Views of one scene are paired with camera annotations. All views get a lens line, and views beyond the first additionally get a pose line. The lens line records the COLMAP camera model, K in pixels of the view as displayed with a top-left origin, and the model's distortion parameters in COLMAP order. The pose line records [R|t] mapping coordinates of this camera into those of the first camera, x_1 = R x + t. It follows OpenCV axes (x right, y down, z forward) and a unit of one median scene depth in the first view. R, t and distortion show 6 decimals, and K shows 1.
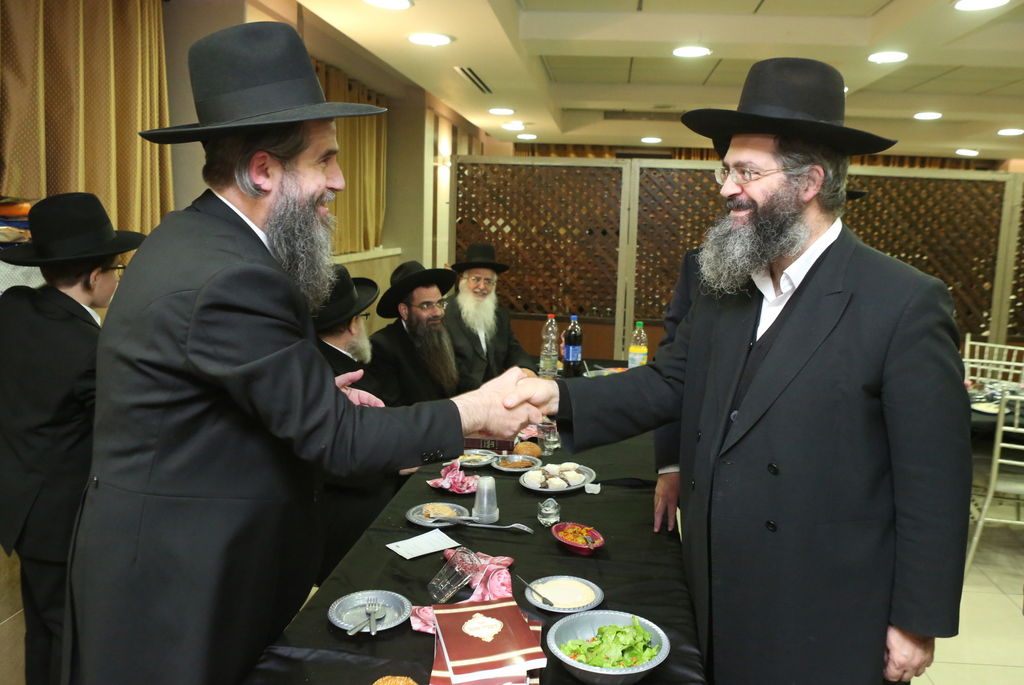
lens RADIAL K [[782.8, 0, 560.4], [0, 782.8, 337.7], [0, 0, 1]] dist [-0.061014, 0.004322]
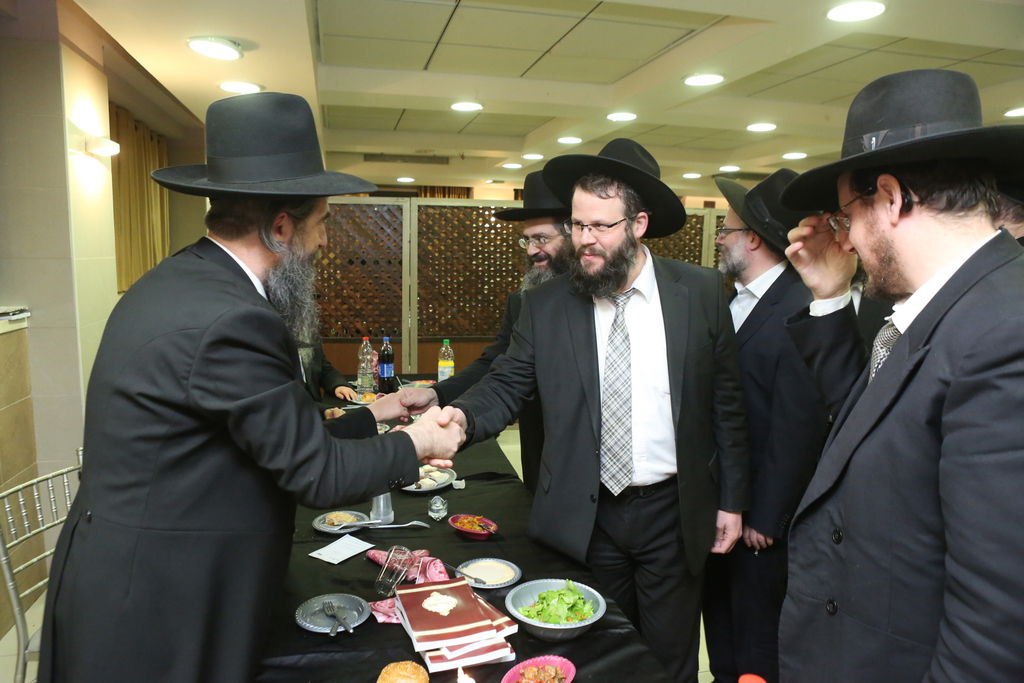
lens RADIAL K [[690.7, 0, 512.0], [0, 690.7, 341.5], [0, 0, 1]] dist [-0.052788, 0.000060]
pose [[0.954843, -0.053023, 0.292340, -0.103349], [0.057747, 0.998303, -0.007547, -0.003738], [-0.291444, 0.024087, 0.956285, -0.003437]]
